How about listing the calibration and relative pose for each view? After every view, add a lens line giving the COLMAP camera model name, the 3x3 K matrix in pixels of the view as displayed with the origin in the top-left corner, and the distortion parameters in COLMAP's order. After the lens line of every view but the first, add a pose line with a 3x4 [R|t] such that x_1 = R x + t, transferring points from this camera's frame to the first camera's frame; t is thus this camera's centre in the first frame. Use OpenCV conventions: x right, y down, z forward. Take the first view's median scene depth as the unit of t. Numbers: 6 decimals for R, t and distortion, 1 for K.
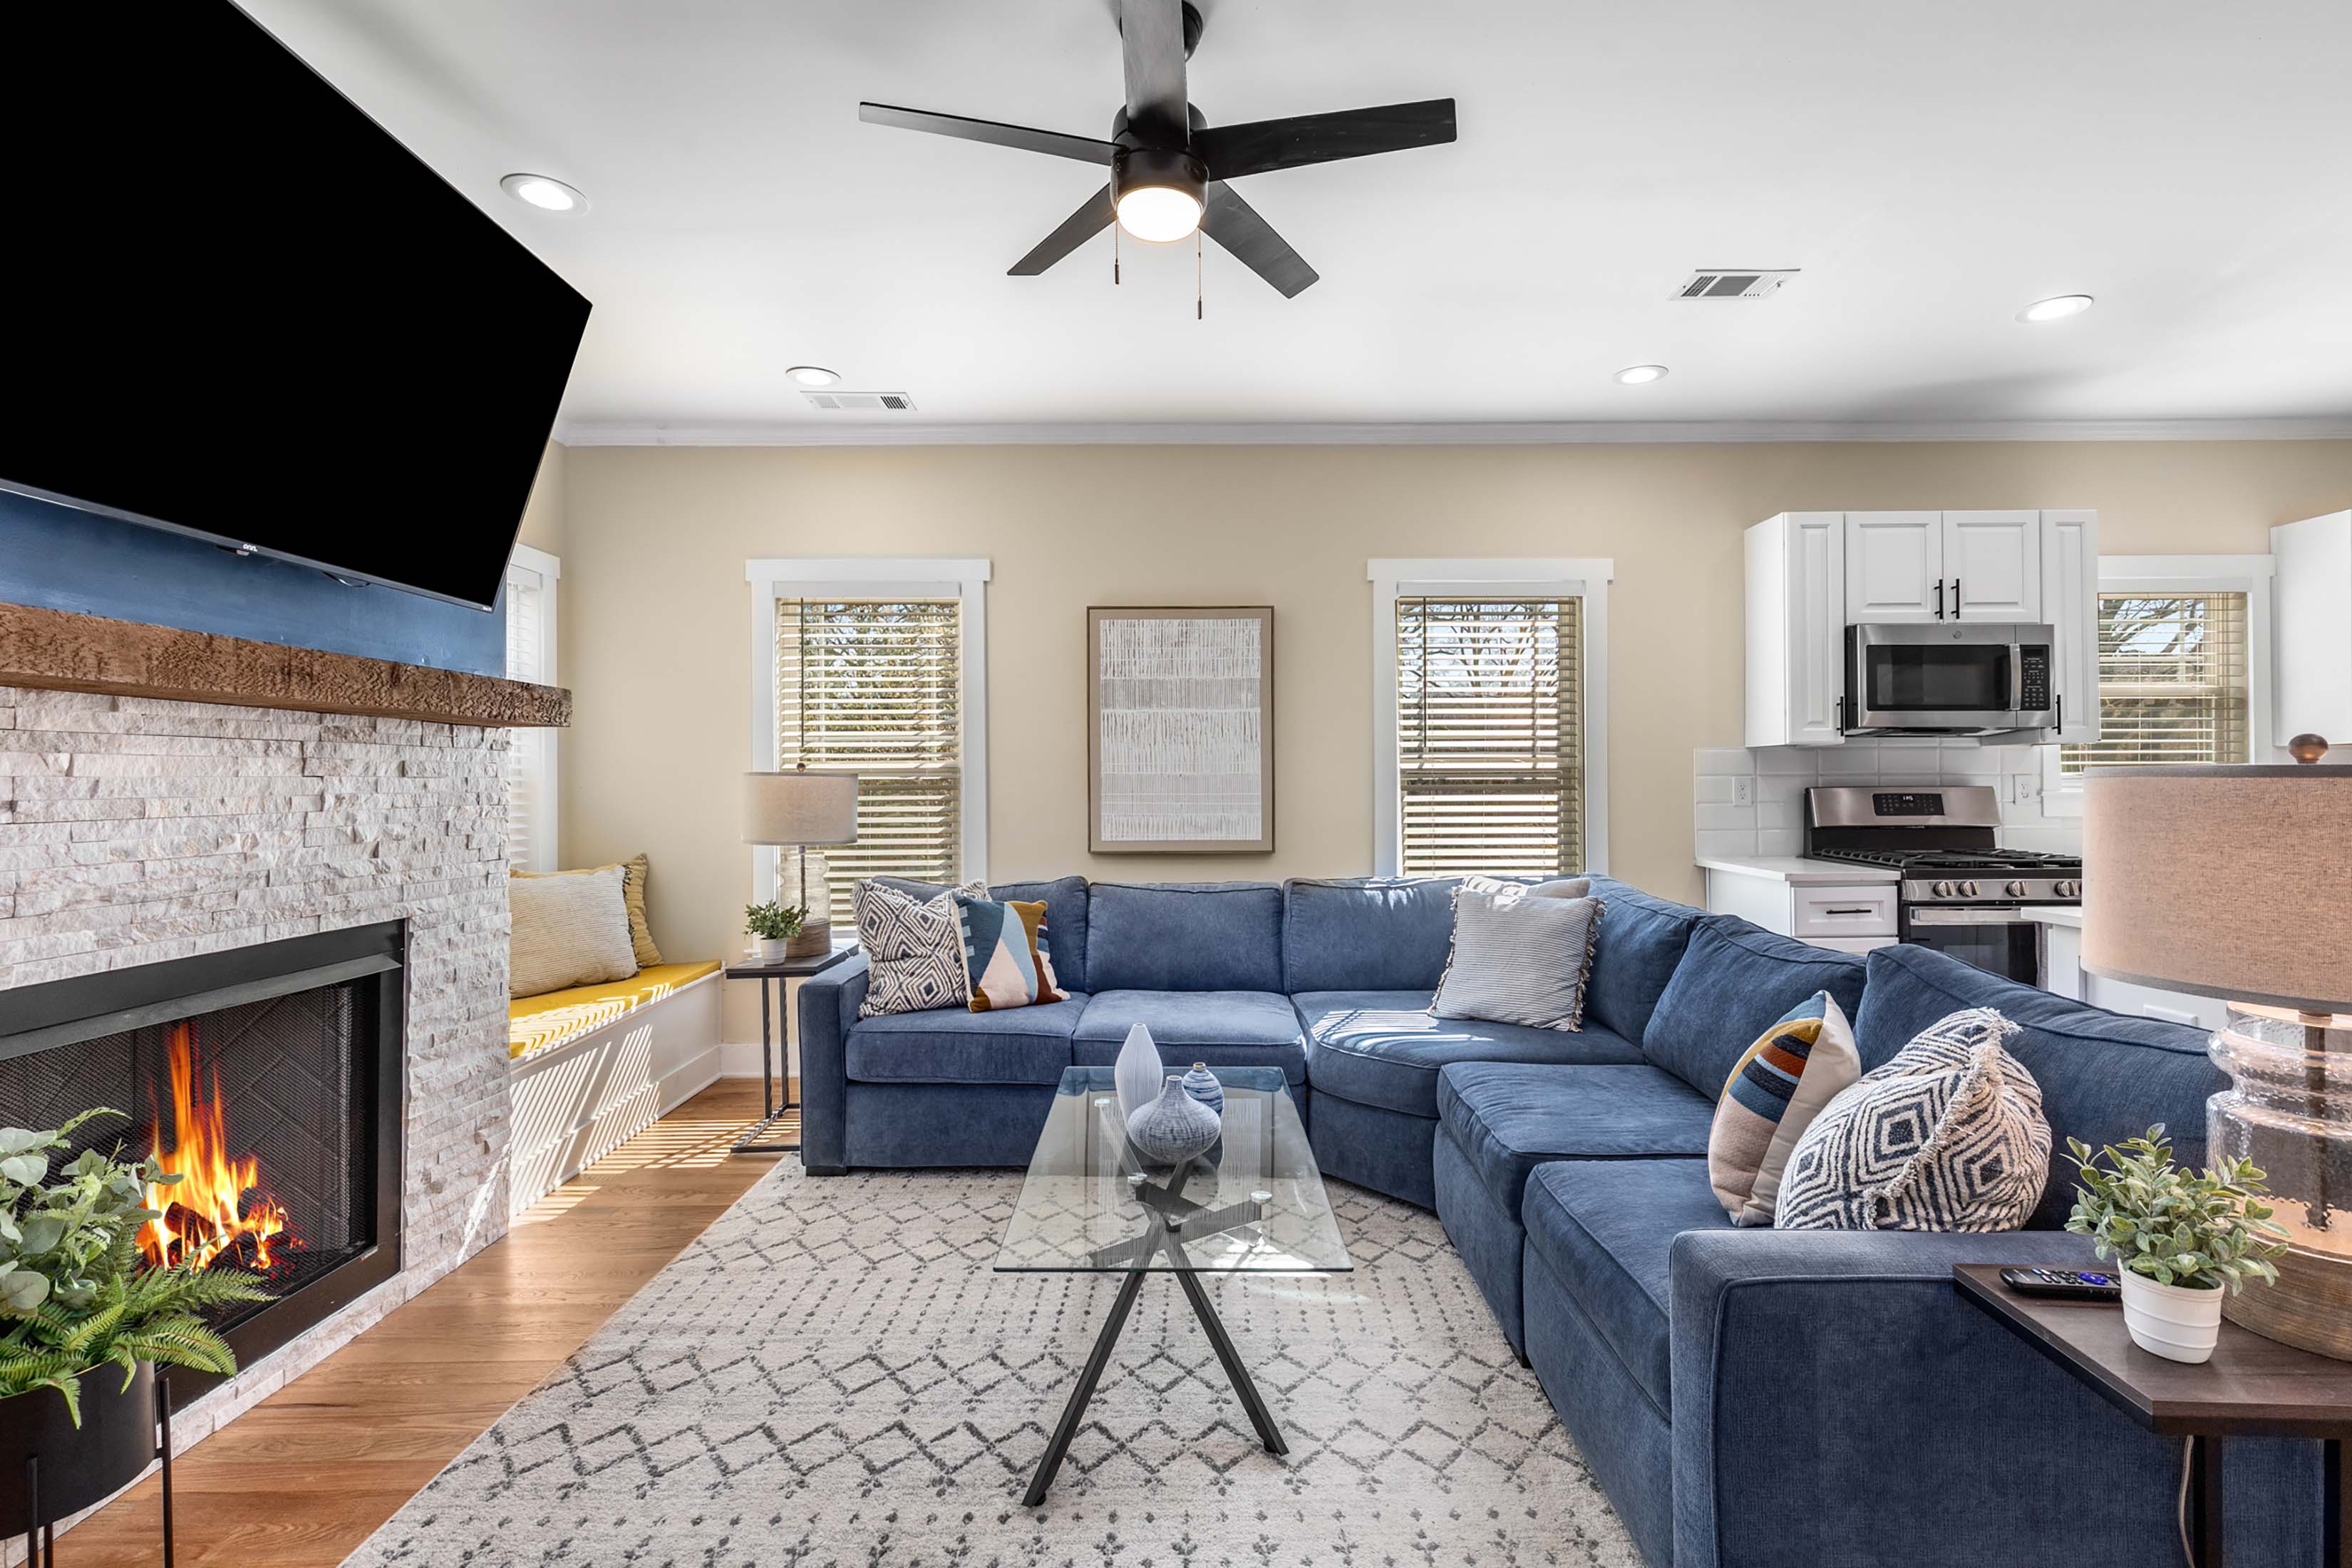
lens RADIAL K [[1056.2, 0, 1182.5], [0, 1056.2, 778.8], [0, 0, 1]] dist [0.007410, -0.002058]
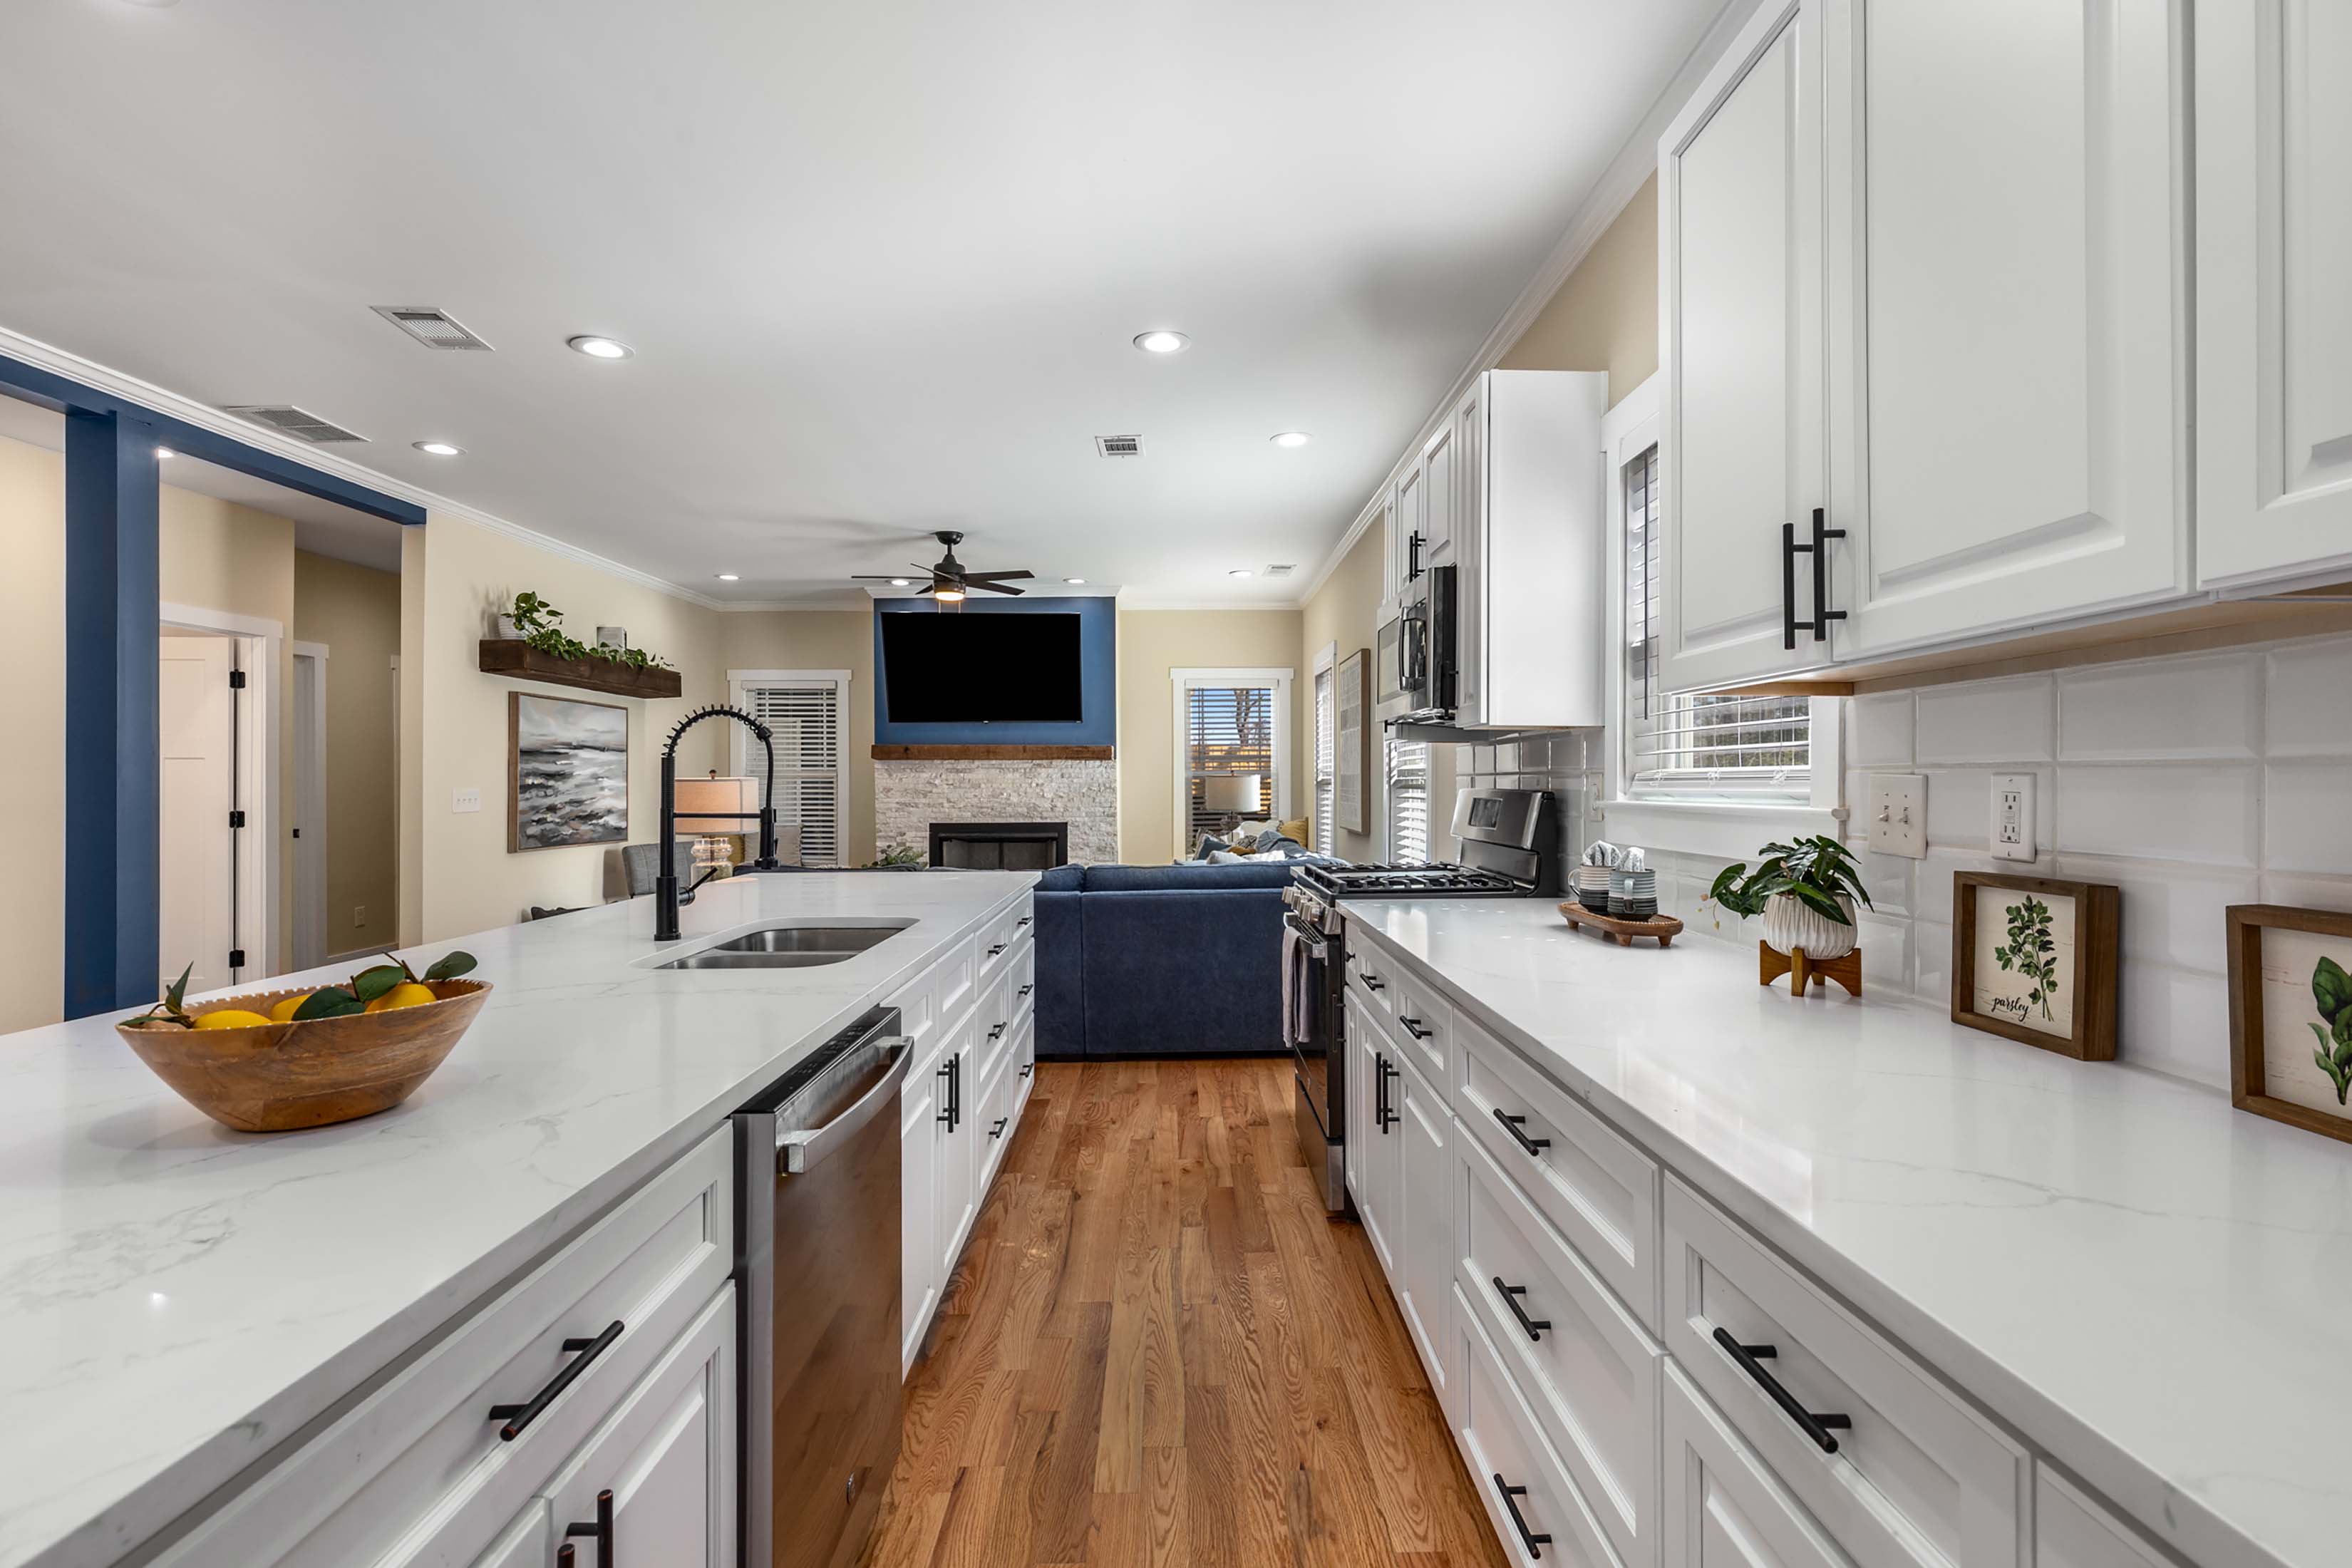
lens RADIAL K [[1056.2, 0, 1184.1], [0, 1056.2, 778.1], [0, 0, 1]] dist [0.007410, -0.002058]
pose [[0.018074, 0.001102, -0.999836, 1.724537], [0.003394, 0.999994, 0.001164, -0.002765], [0.999831, -0.003415, 0.018070, 0.914237]]
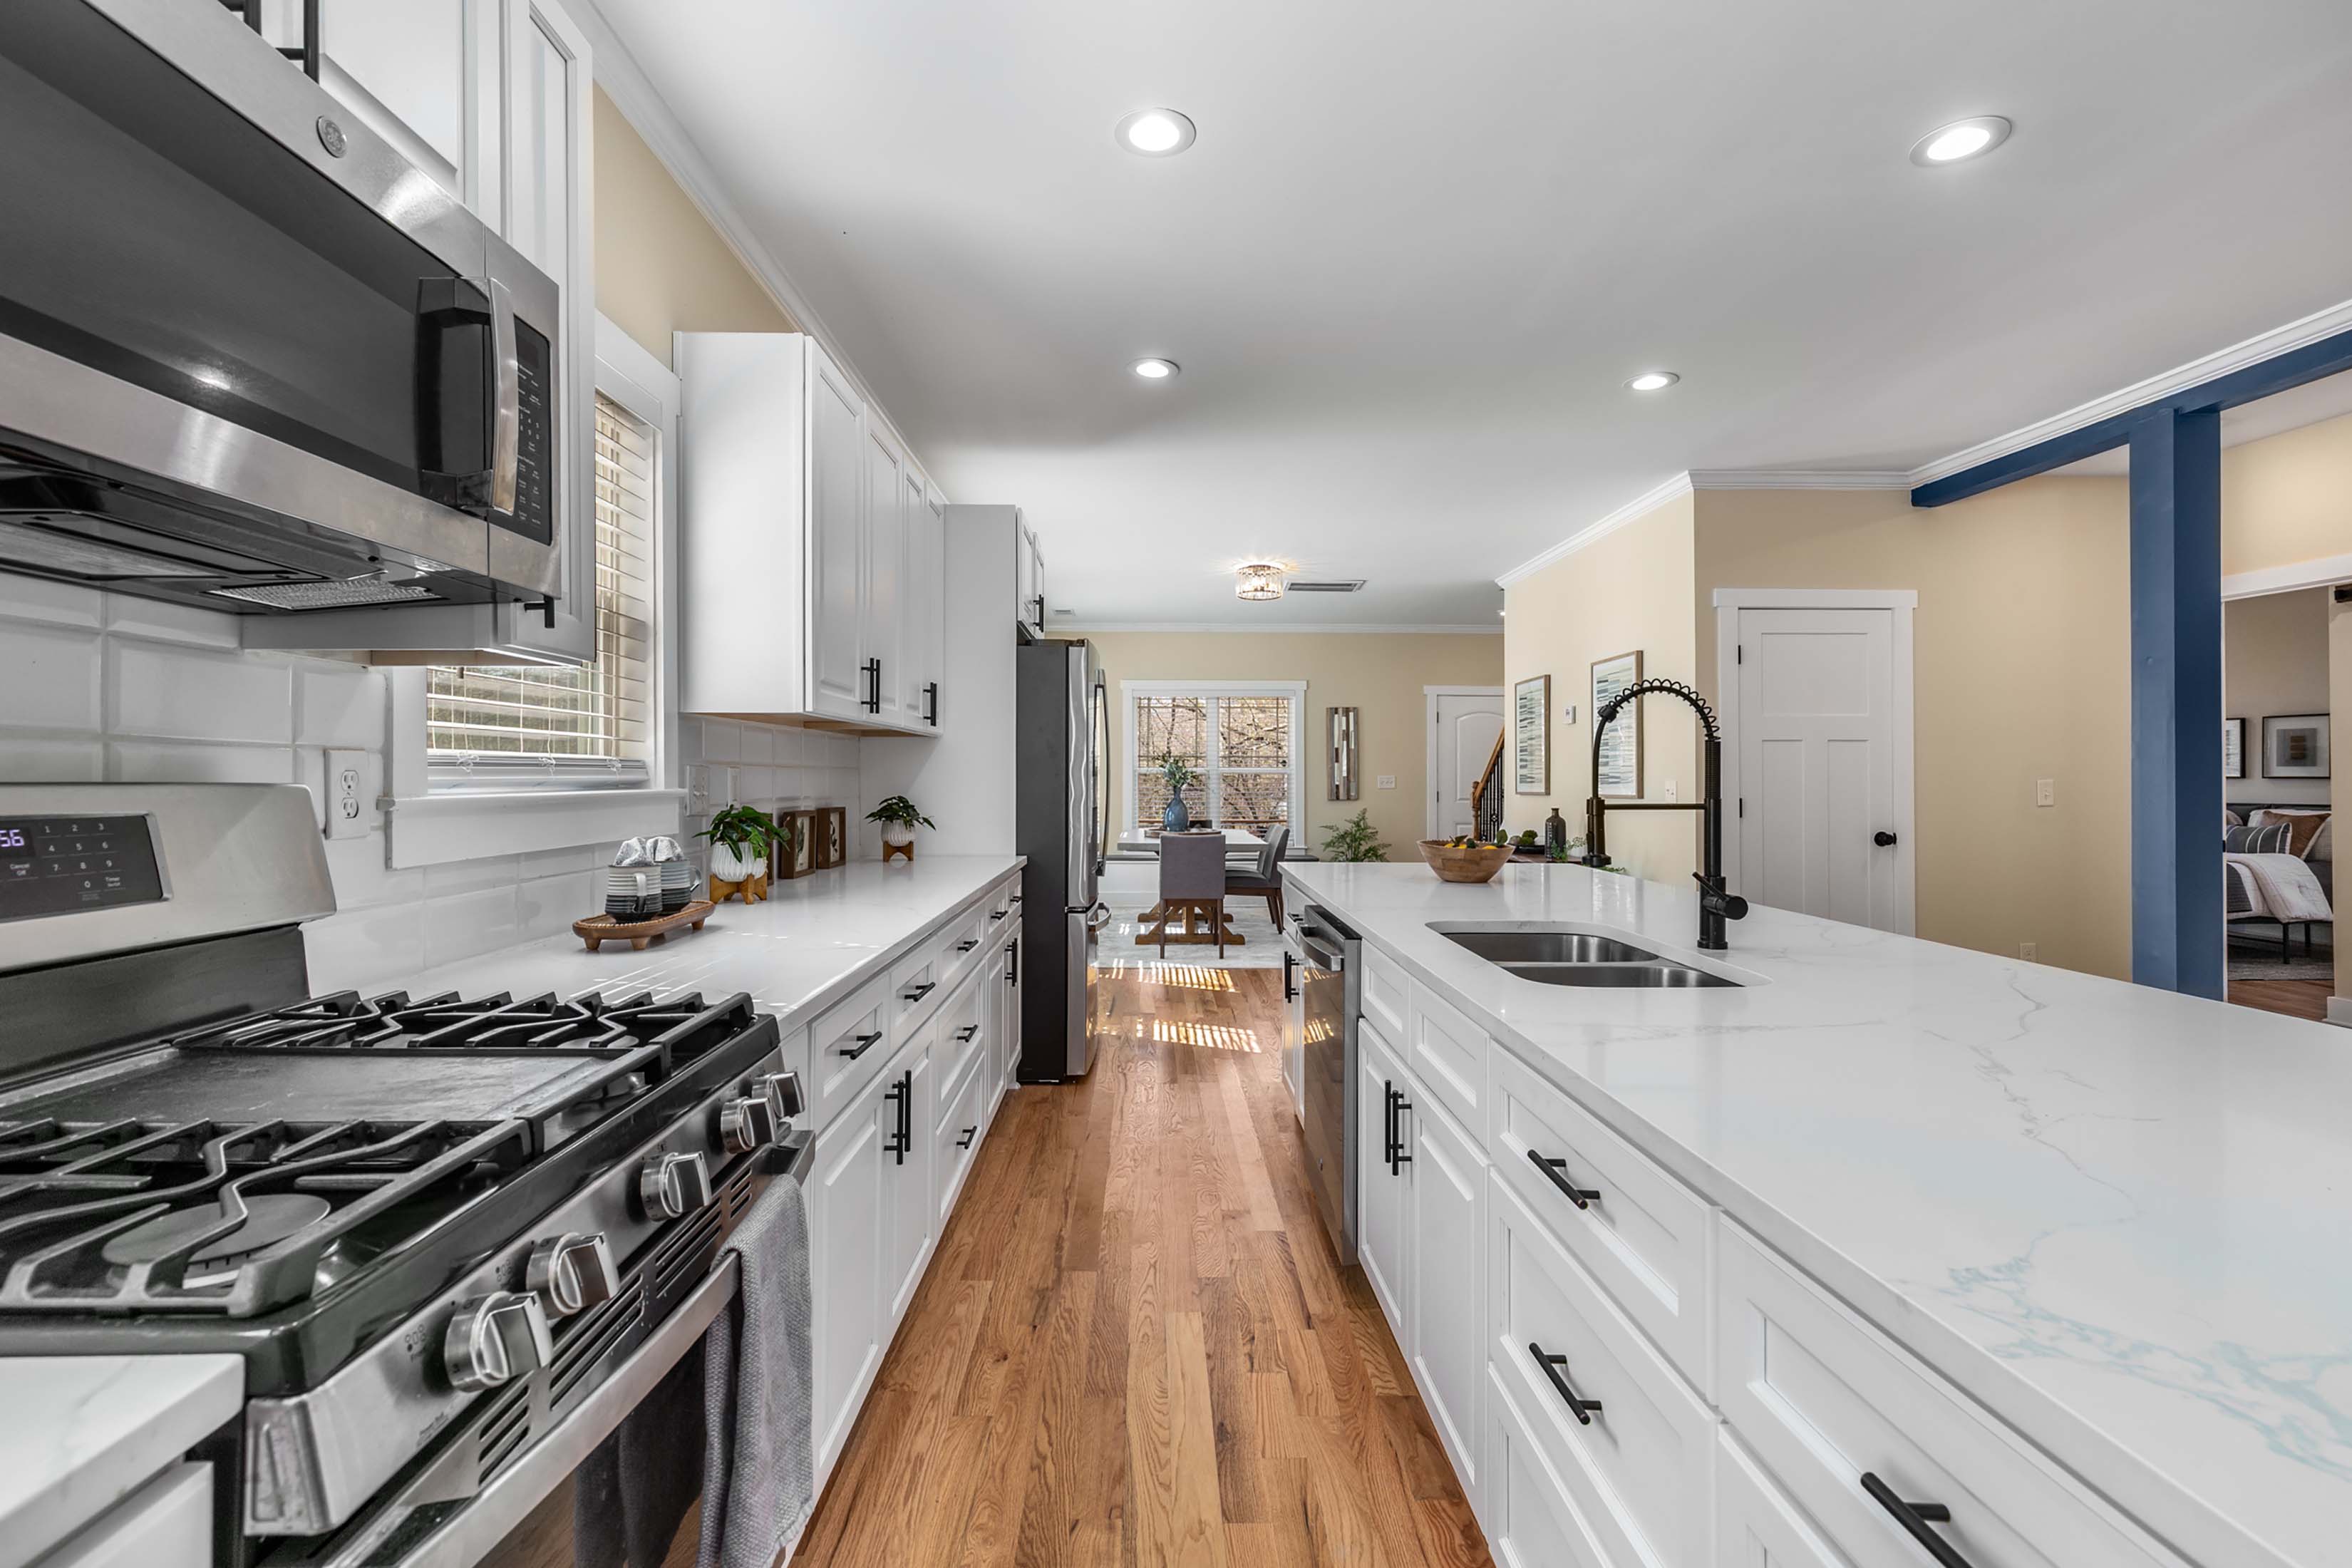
lens RADIAL K [[1056.2, 0, 1179.2], [0, 1056.2, 766.3], [0, 0, 1]] dist [0.007410, -0.002058]
pose [[-0.029688, 0.014746, 0.999450, 0.548782], [-0.002544, 0.999887, -0.014828, 0.007055], [-0.999556, -0.002983, -0.029647, 0.913369]]
